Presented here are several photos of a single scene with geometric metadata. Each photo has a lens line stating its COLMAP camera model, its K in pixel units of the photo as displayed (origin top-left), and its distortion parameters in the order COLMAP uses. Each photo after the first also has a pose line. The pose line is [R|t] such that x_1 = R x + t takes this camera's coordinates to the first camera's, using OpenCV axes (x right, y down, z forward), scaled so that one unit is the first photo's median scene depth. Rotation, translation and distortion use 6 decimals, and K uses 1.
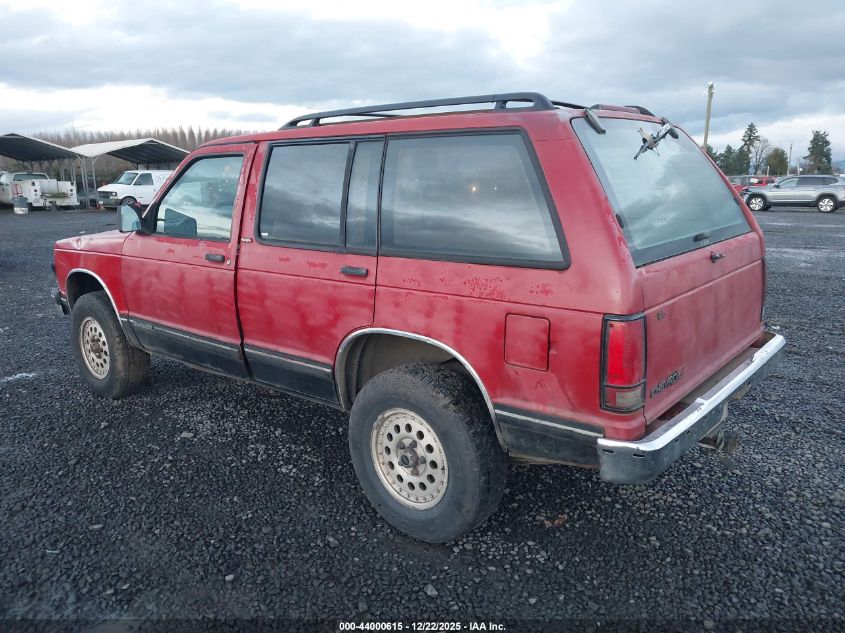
lens RADIAL K [[580.6, 0, 399.7], [0, 580.6, 316.0], [0, 0, 1]] dist [0.107554, -0.145599]
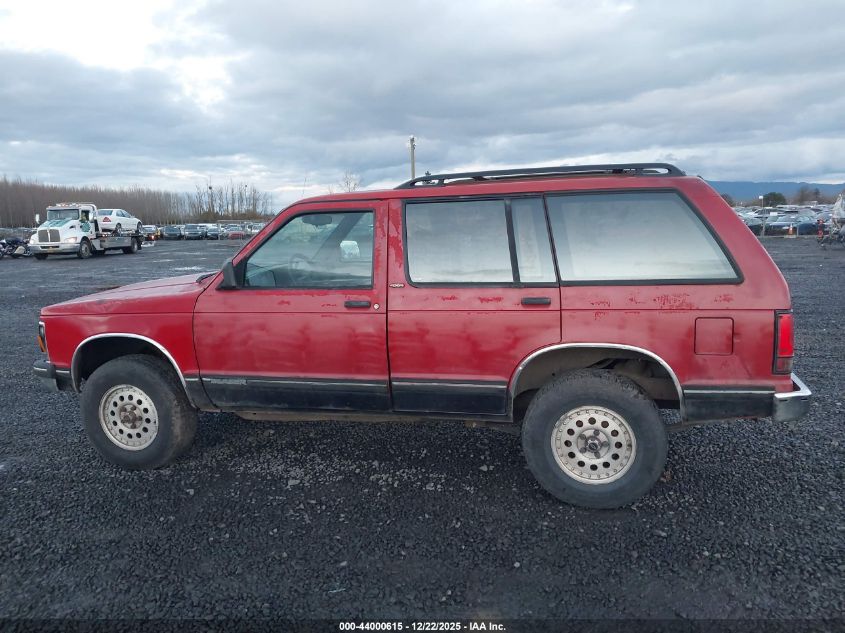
lens RADIAL K [[580.6, 0, 399.7], [0, 580.6, 316.0], [0, 0, 1]] dist [0.107554, -0.145599]
pose [[0.922308, -0.088973, 0.376075, -0.779804], [0.115140, 0.992206, -0.047635, -0.018670], [-0.368906, 0.087235, 0.925364, -0.041096]]
